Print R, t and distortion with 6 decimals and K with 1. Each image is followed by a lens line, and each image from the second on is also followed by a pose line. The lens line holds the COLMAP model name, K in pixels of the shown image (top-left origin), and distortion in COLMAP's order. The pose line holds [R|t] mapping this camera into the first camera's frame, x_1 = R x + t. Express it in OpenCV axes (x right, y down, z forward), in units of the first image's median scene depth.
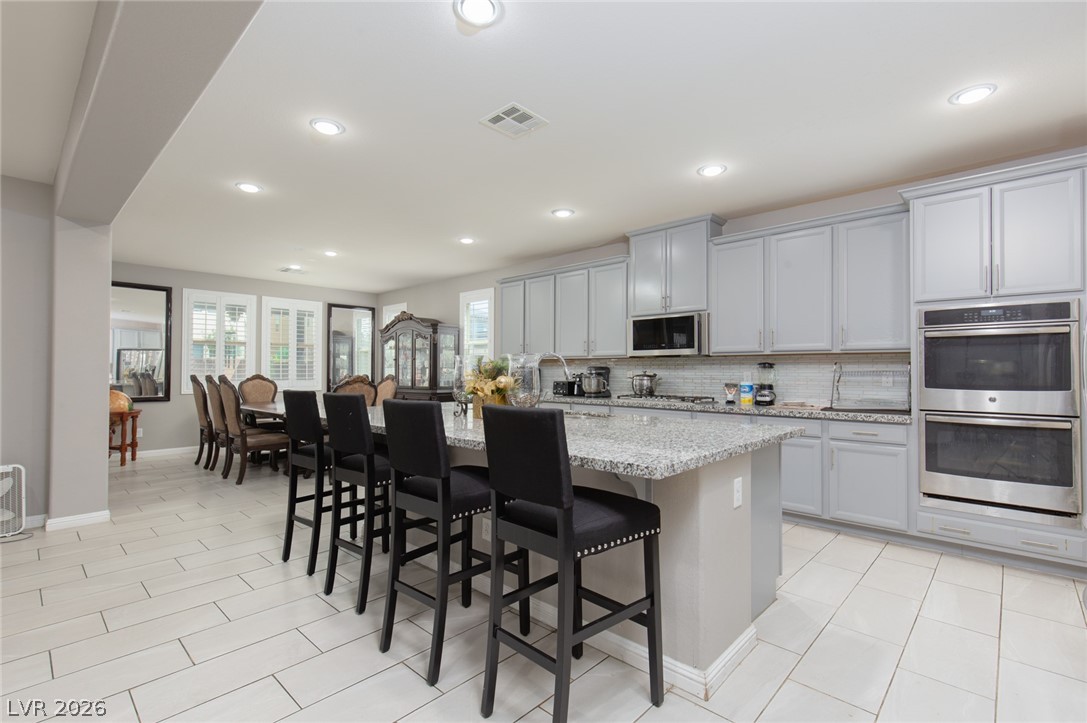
lens RADIAL K [[496.4, 0, 523.9], [0, 496.4, 358.4], [0, 0, 1]] dist [0.013808, -0.000928]
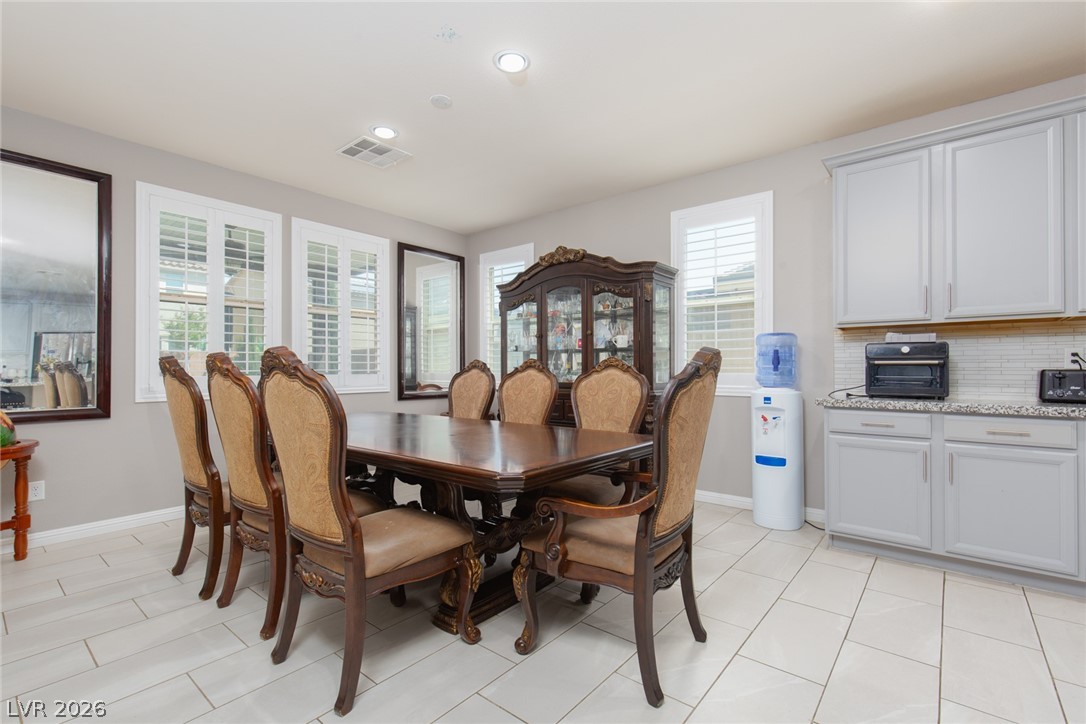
lens RADIAL K [[495.9, 0, 531.8], [0, 495.9, 360.6], [0, 0, 1]] dist [0.013808, -0.000928]
pose [[0.997051, -0.005665, 0.076535, -0.342772], [0.005289, 0.999973, 0.005118, 0.030685], [-0.076562, -0.004698, 0.997054, 0.492903]]
